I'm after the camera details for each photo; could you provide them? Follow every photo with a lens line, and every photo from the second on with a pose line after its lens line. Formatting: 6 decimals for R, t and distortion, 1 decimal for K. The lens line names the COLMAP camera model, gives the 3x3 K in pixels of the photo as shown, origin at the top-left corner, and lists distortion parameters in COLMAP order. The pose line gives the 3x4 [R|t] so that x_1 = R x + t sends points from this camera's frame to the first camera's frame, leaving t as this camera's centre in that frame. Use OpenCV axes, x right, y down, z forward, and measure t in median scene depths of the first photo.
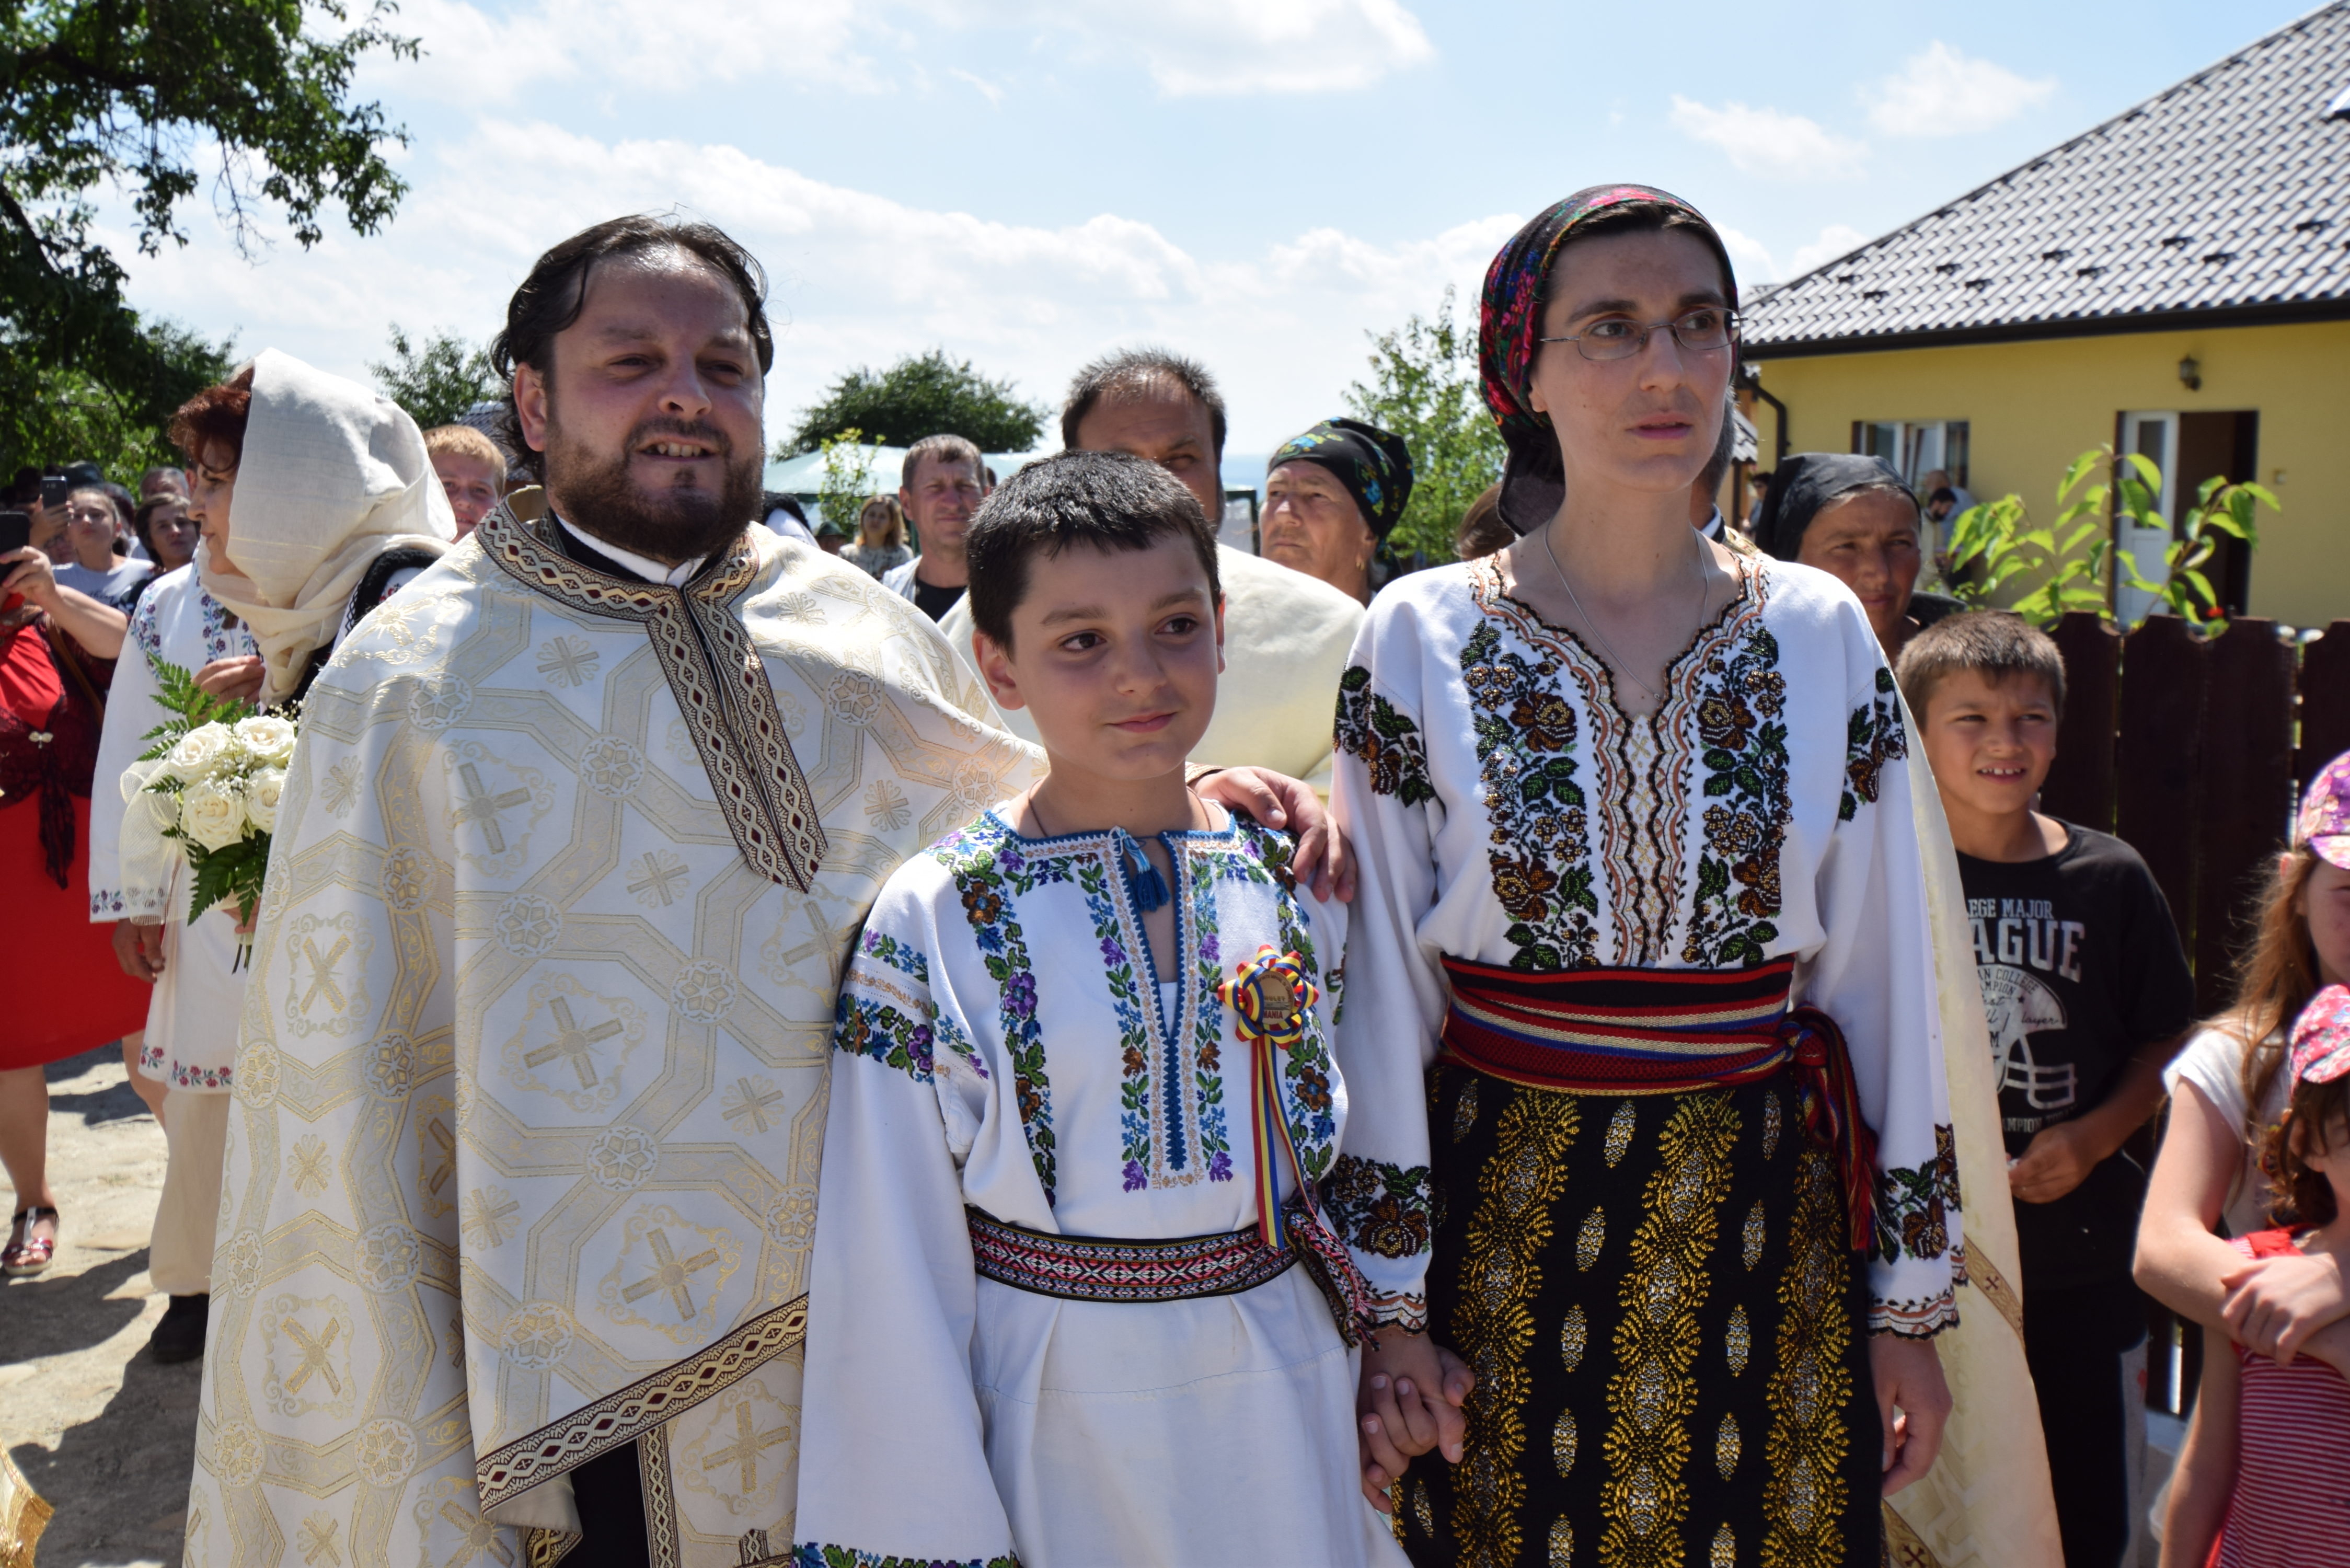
lens RADIAL K [[2206.5, 0, 1175.0], [0, 2206.5, 784.0], [0, 0, 1]] dist [0.008480, 0.020261]
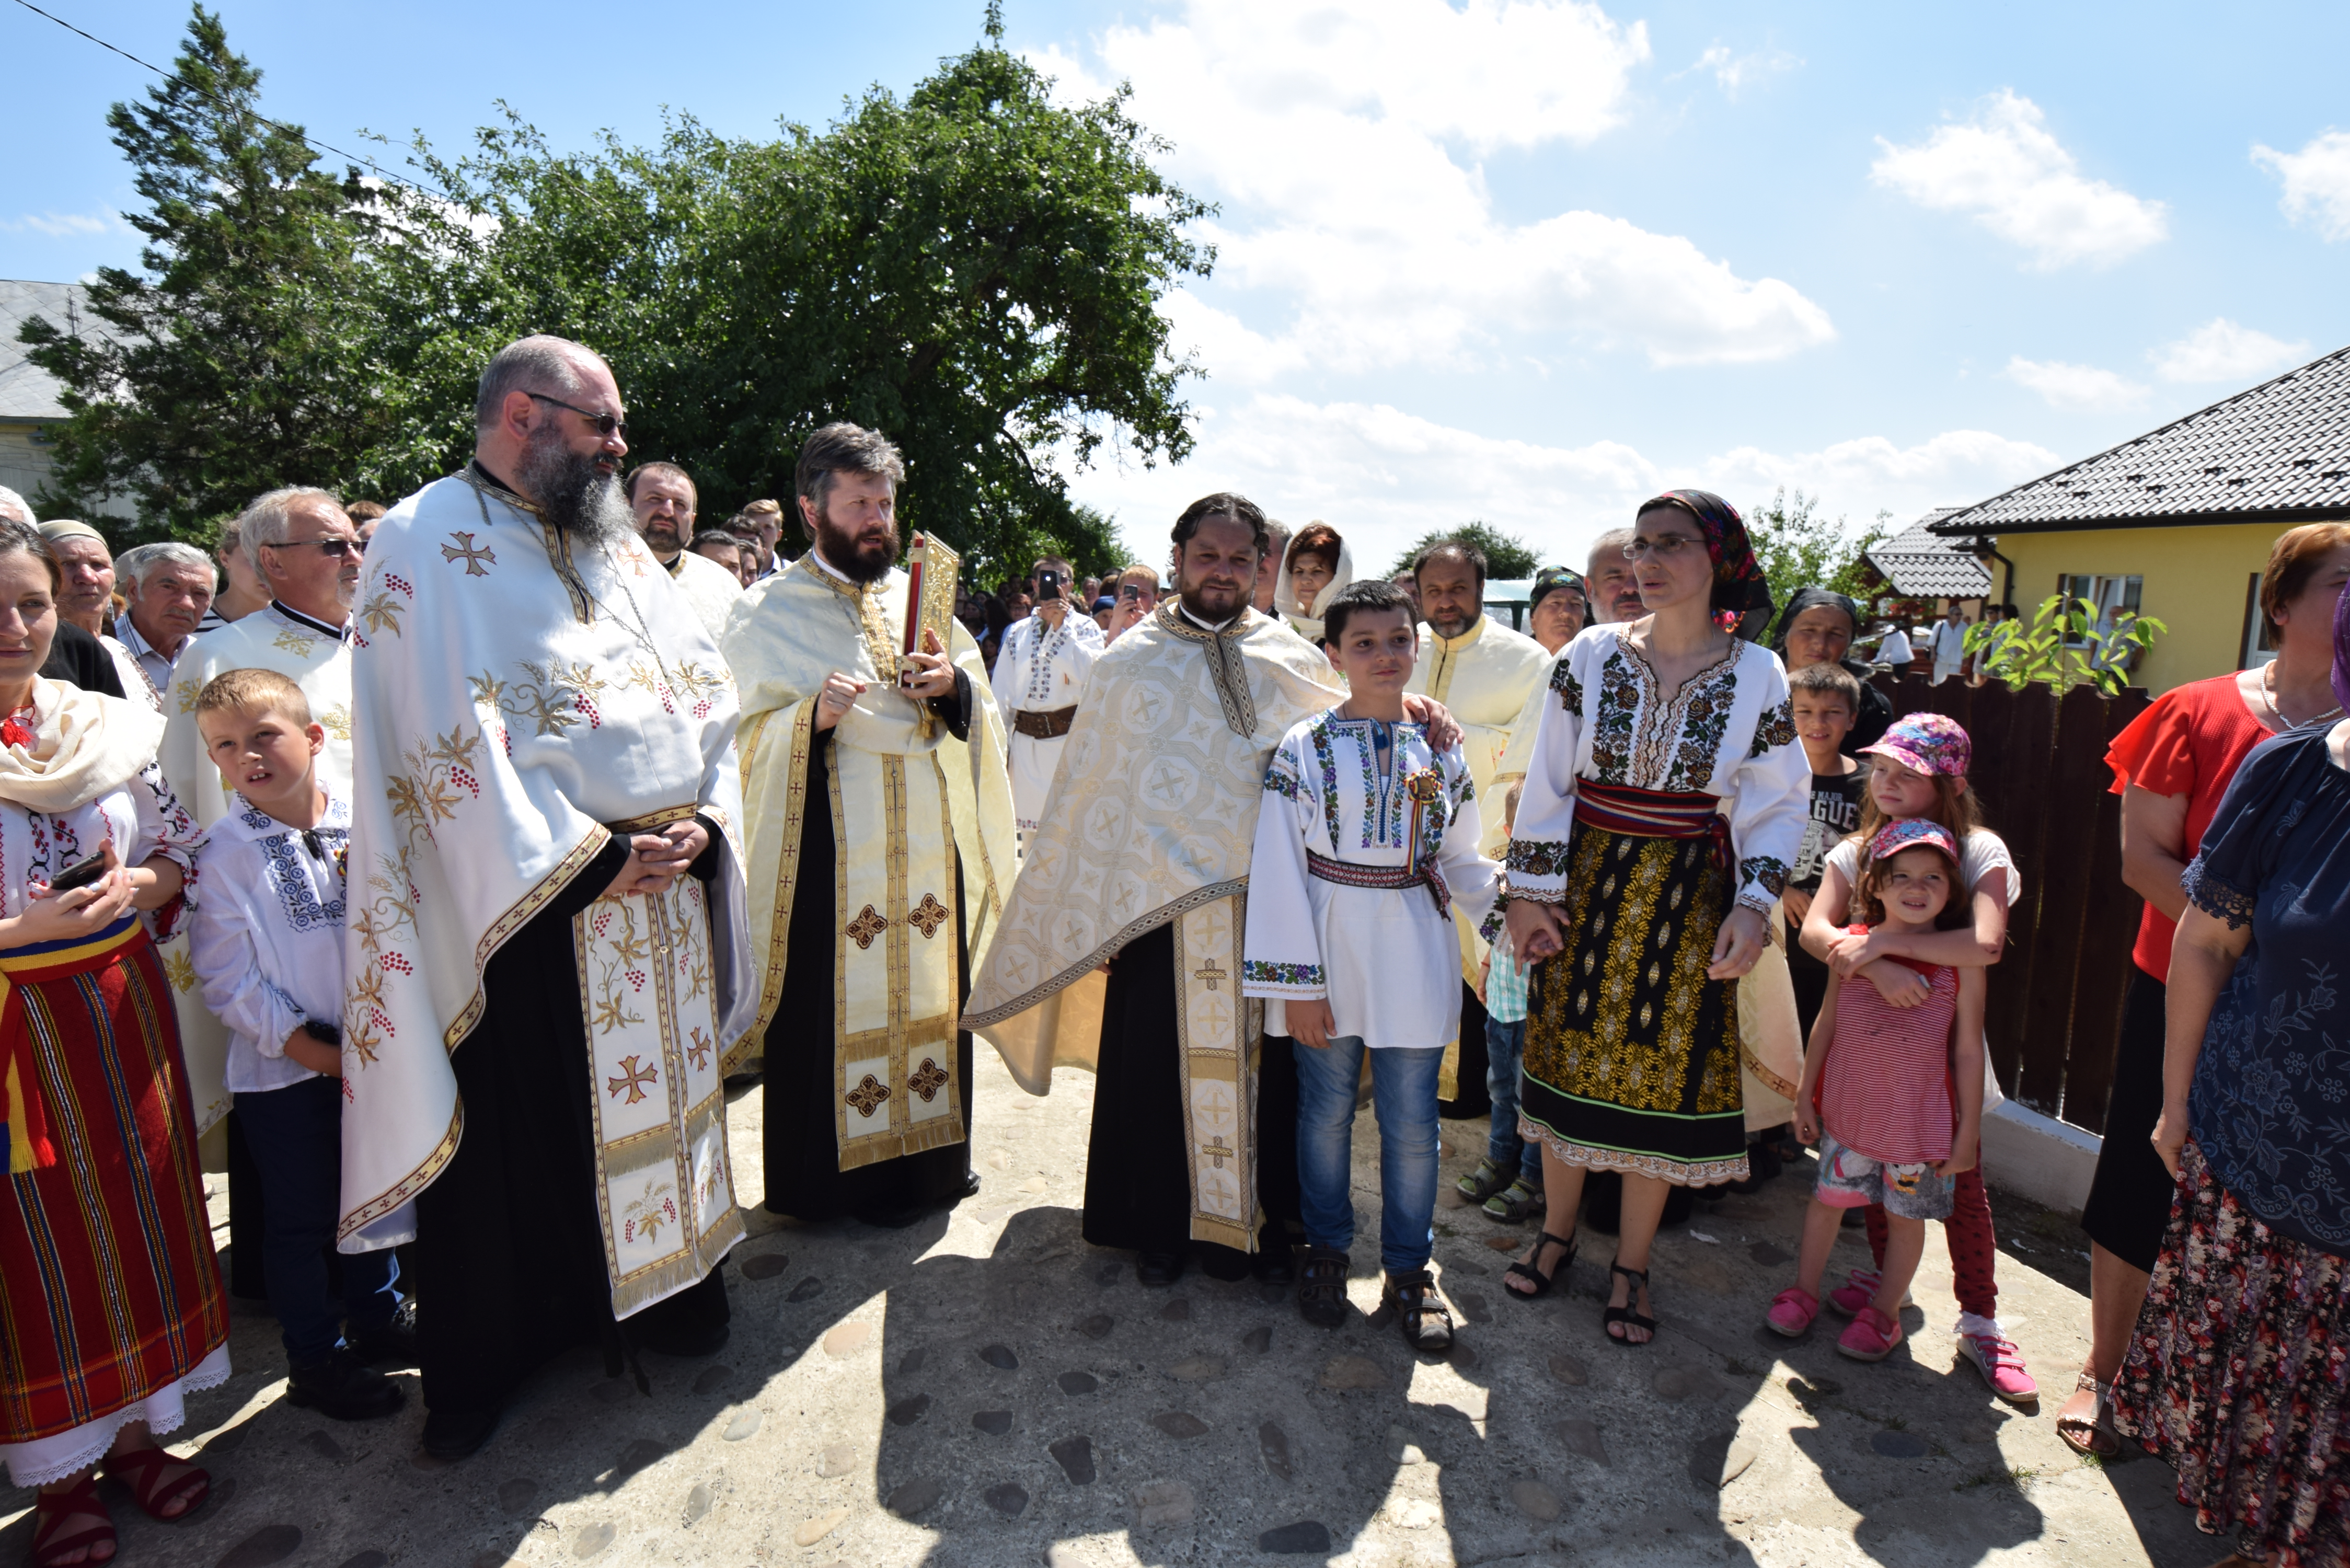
lens RADIAL K [[1278.5, 0, 1175.0], [0, 1278.5, 784.0], [0, 0, 1]] dist [0.002666, -0.025436]
pose [[0.938123, 0.078044, -0.337393, 0.052950], [-0.074006, 0.996948, 0.024837, 0.014756], [0.338302, 0.001669, 0.941036, -0.106730]]
